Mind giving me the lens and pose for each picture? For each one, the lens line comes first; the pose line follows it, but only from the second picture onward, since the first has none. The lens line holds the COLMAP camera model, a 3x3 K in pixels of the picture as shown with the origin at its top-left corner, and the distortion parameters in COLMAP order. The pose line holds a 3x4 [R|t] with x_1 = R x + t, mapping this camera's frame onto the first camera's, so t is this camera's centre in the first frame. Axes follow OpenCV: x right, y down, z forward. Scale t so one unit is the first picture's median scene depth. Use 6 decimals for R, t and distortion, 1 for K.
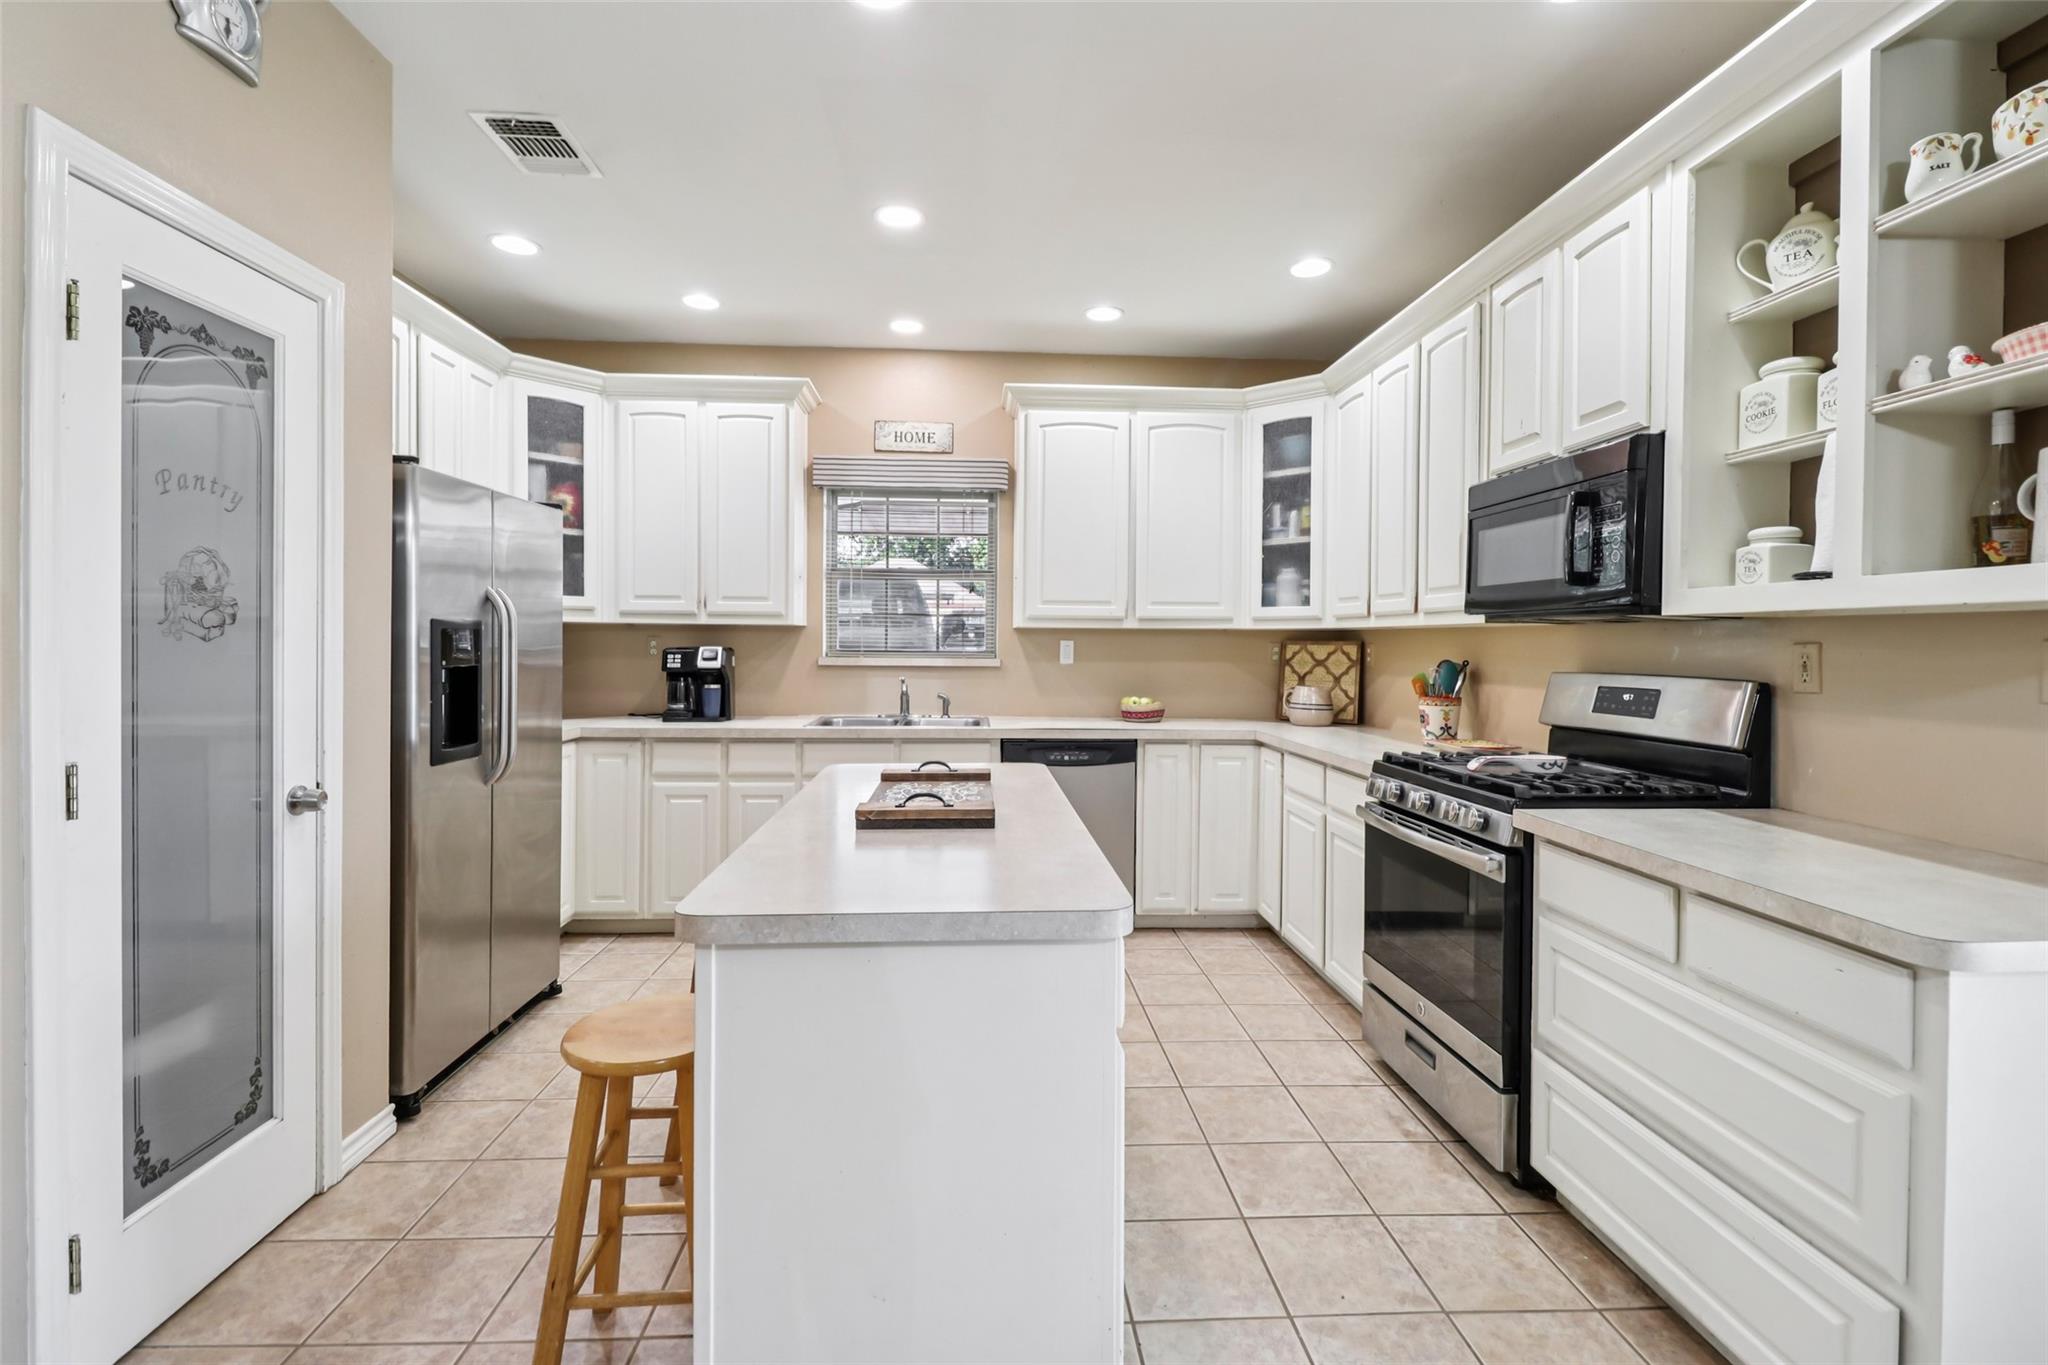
lens RADIAL K [[938.7, 0, 1015.1], [0, 938.7, 639.3], [0, 0, 1]] dist [0.001557, 0.000178]
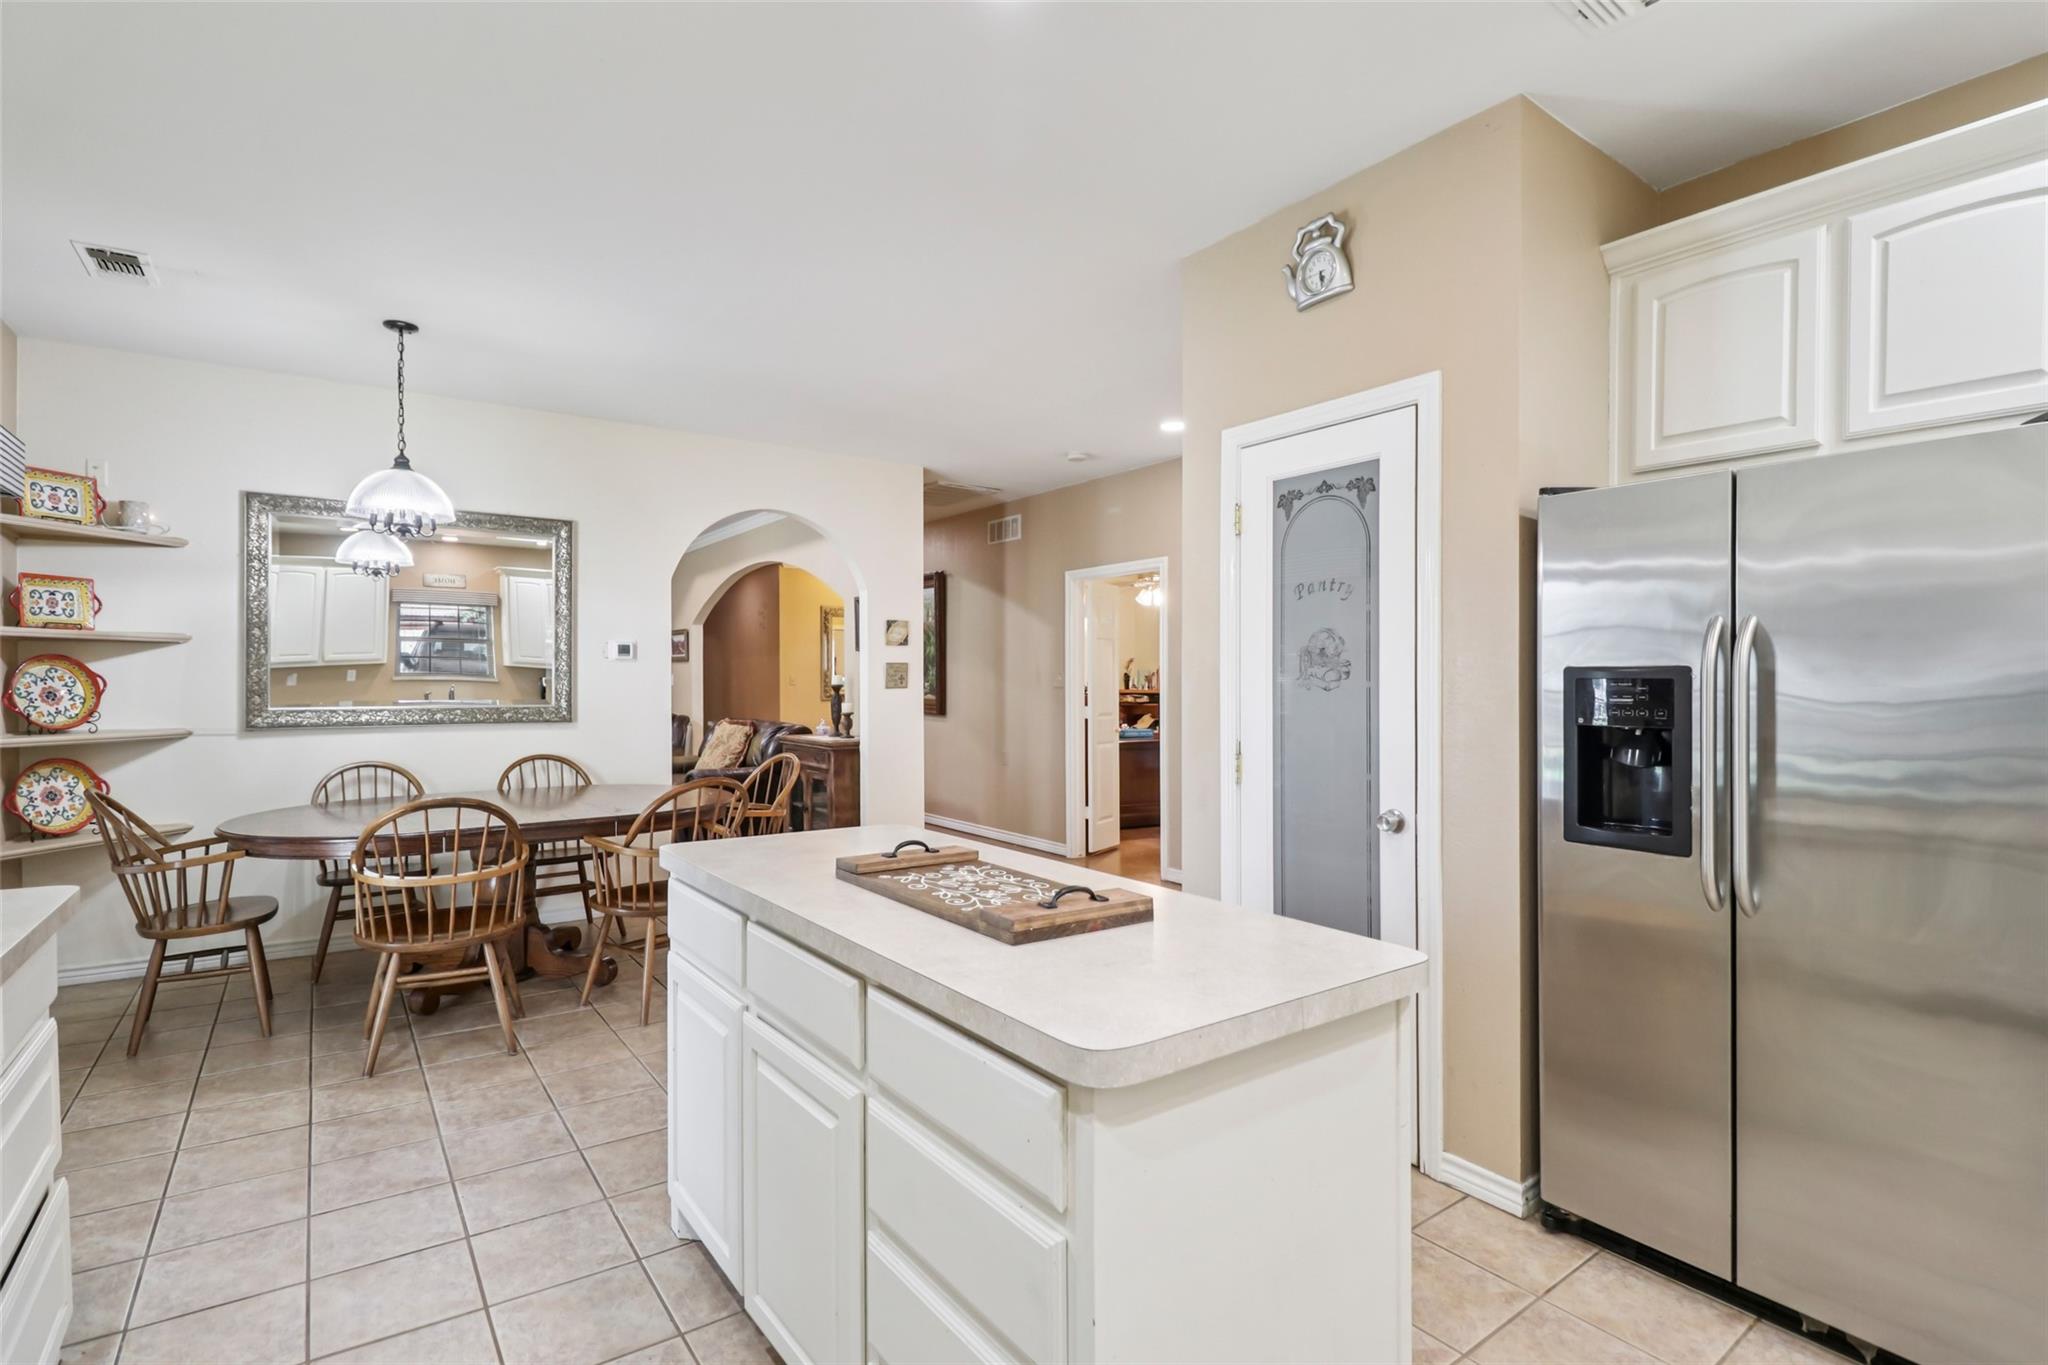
lens RADIAL K [[938.7, 0, 1014.7], [0, 938.7, 687.1], [0, 0, 1]] dist [0.001557, 0.000178]
pose [[-0.824421, -0.014078, -0.565802, 0.378171], [-0.019992, 0.999791, 0.004254, 0.000091], [0.565624, 0.014818, -0.824530, 1.894189]]
